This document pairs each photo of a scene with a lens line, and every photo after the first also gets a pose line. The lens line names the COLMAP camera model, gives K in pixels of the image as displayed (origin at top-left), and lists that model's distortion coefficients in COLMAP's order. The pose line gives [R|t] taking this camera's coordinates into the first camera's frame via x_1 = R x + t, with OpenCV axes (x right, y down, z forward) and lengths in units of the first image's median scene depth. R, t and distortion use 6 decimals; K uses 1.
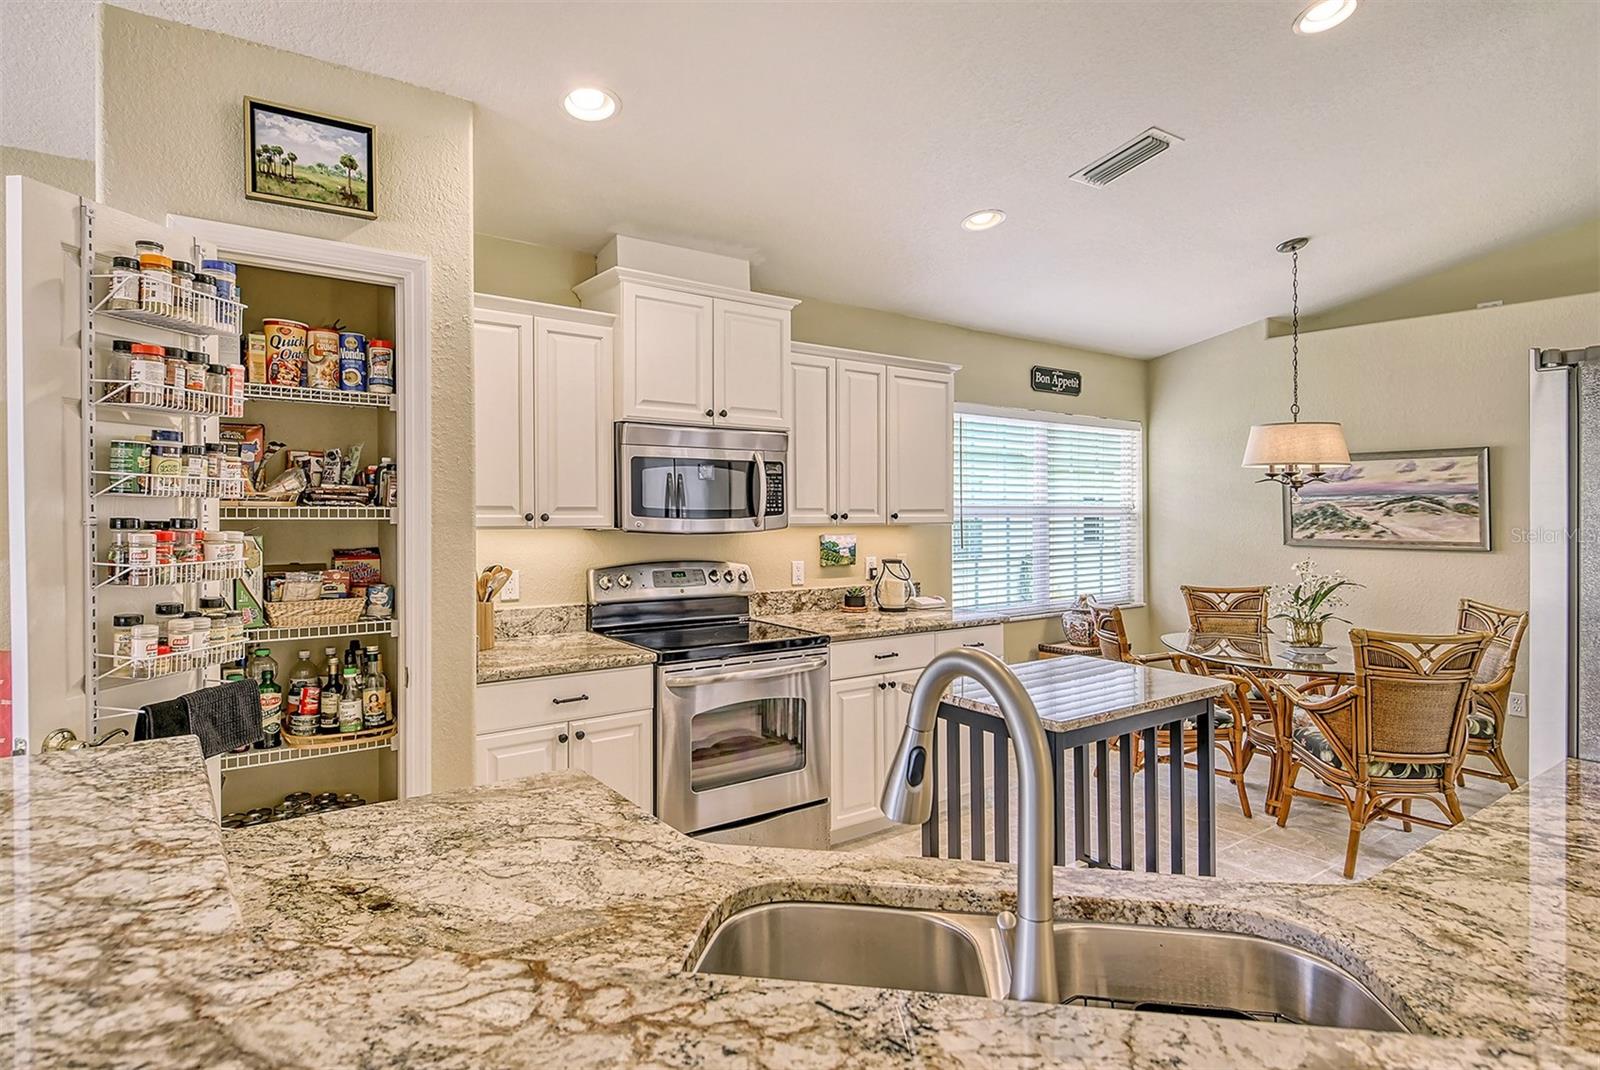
lens RADIAL K [[847.0, 0, 789.5], [0, 847.0, 493.6], [0, 0, 1]] dist [0.040522, -0.034744]
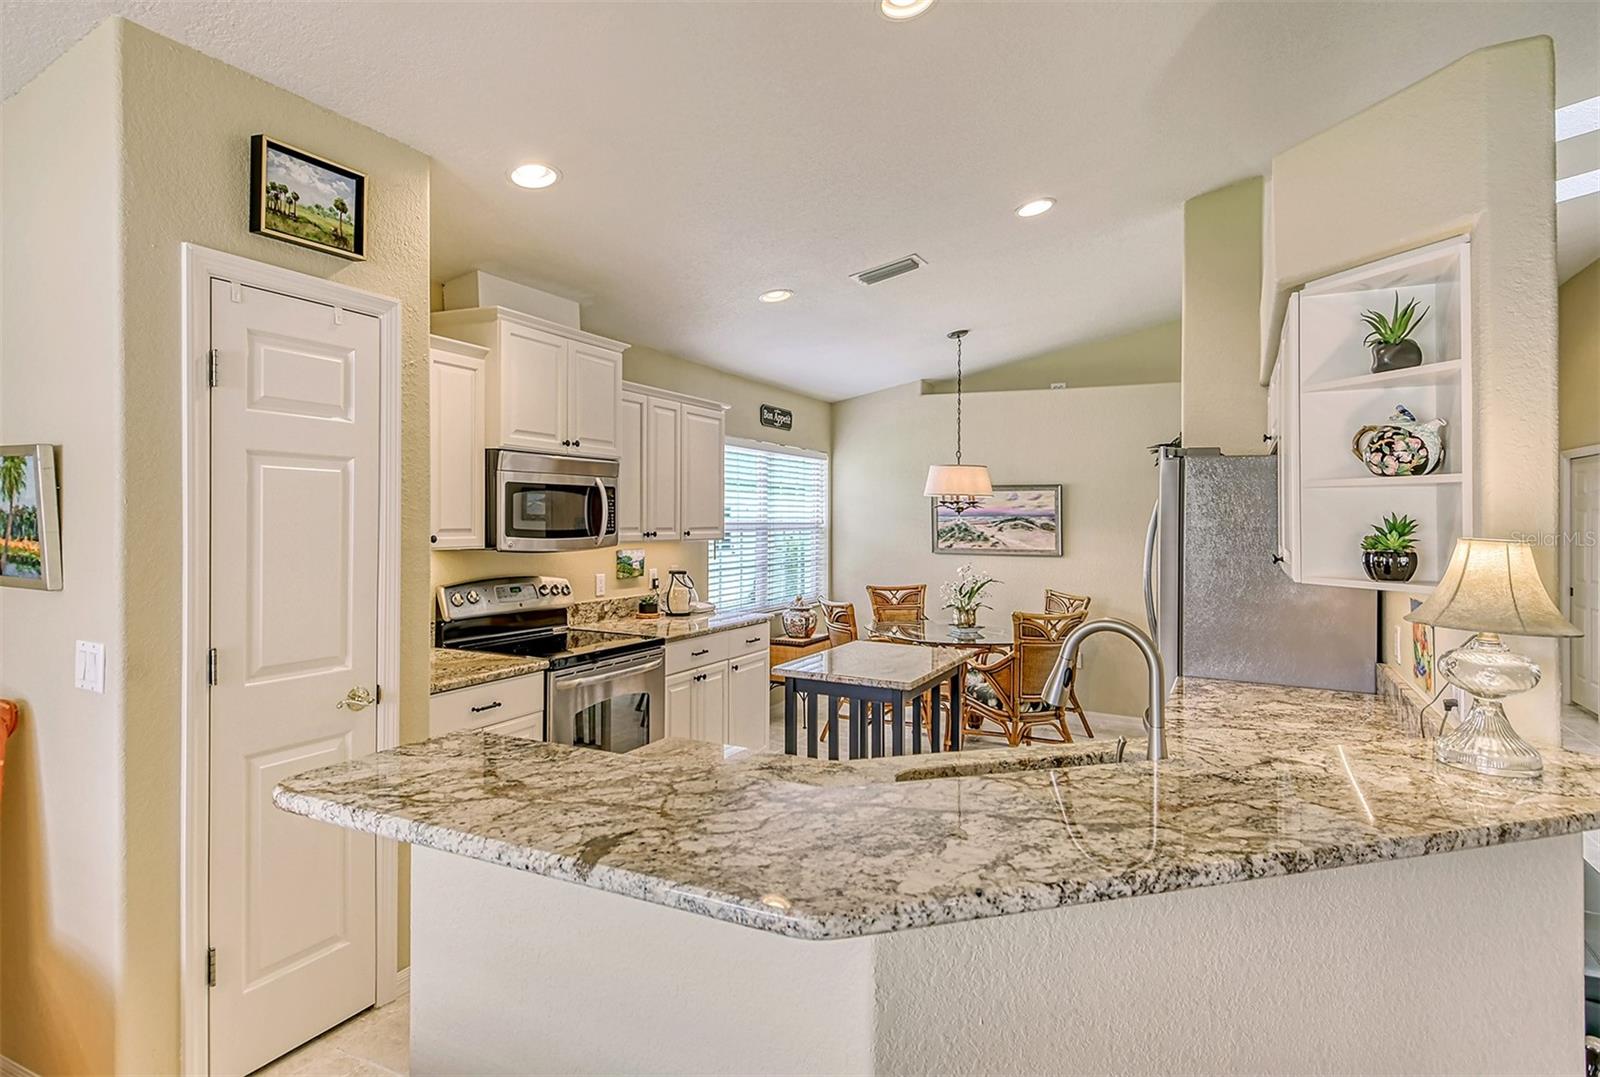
lens RADIAL K [[863.2, 0, 787.2], [0, 863.2, 493.7], [0, 0, 1]] dist [0.043484, -0.000313]
pose [[0.891974, 0.019328, 0.451673, -0.286190], [-0.017189, 0.999813, -0.008839, -0.019535], [-0.451759, 0.000120, 0.892140, -0.116111]]
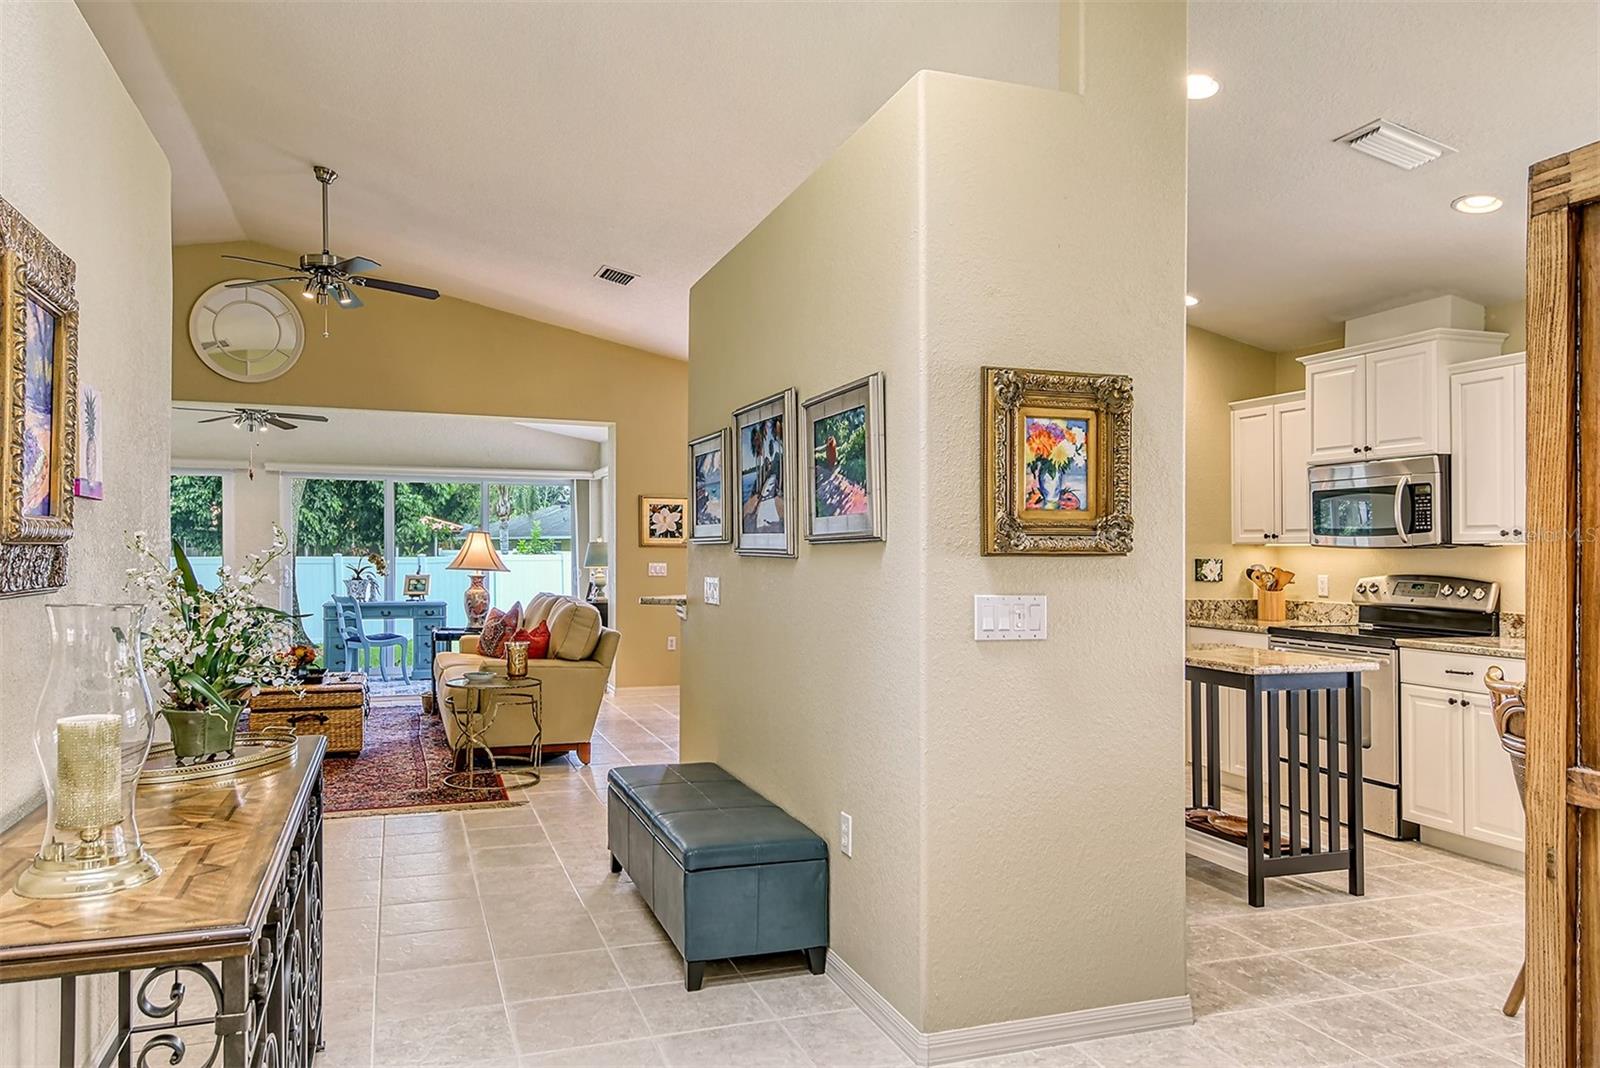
lens RADIAL K [[1107.1, 0, 772.1], [0, 1107.1, 532.7], [0, 0, 1]] dist [0.035953, 0.000395]
pose [[-0.294420, -0.025555, -0.955334, 1.394939], [0.002941, 0.999613, -0.027646, 0.055175], [0.955672, -0.010949, -0.294231, 0.545754]]
